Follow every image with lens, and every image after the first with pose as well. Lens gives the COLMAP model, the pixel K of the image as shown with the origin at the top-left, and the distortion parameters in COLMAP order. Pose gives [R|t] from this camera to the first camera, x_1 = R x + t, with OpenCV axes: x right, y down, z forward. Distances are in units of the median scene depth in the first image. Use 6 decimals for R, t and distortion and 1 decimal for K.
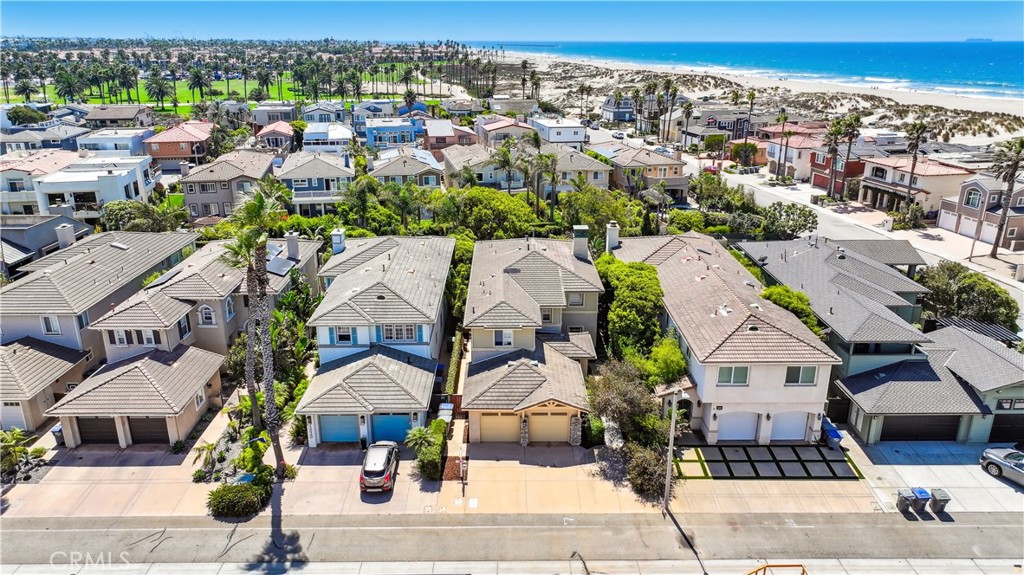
lens RADIAL K [[726.8, 0, 512.0], [0, 726.8, 287.5], [0, 0, 1]] dist [0.003660, 0.005585]
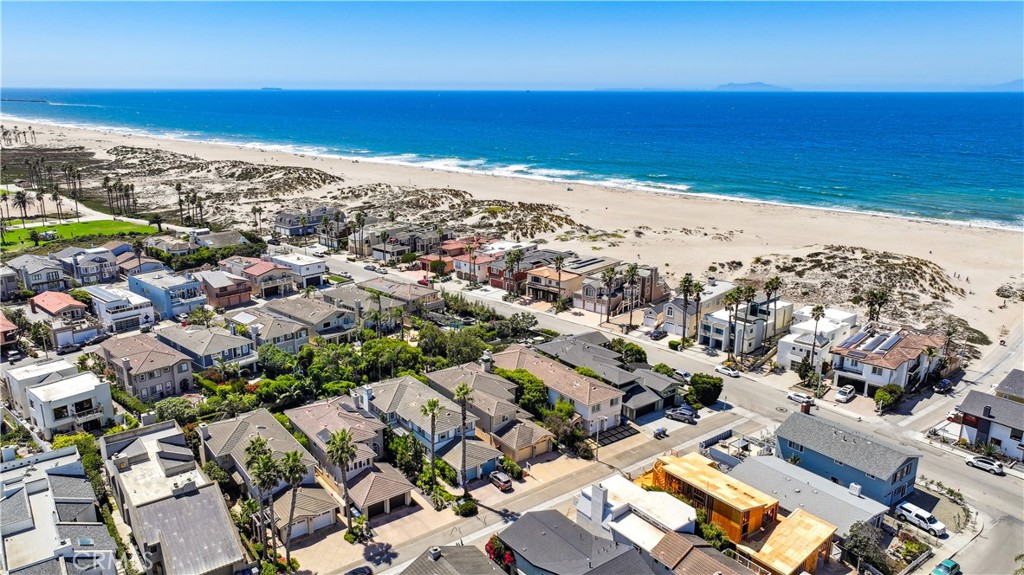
lens RADIAL K [[726.8, 0, 512.0], [0, 726.8, 287.5], [0, 0, 1]] dist [0.003660, 0.005585]
pose [[0.805929, -0.159441, 0.570138, -1.206290], [0.192473, 0.981299, 0.002349, -0.328094], [-0.559850, 0.107843, 0.821546, -0.927260]]
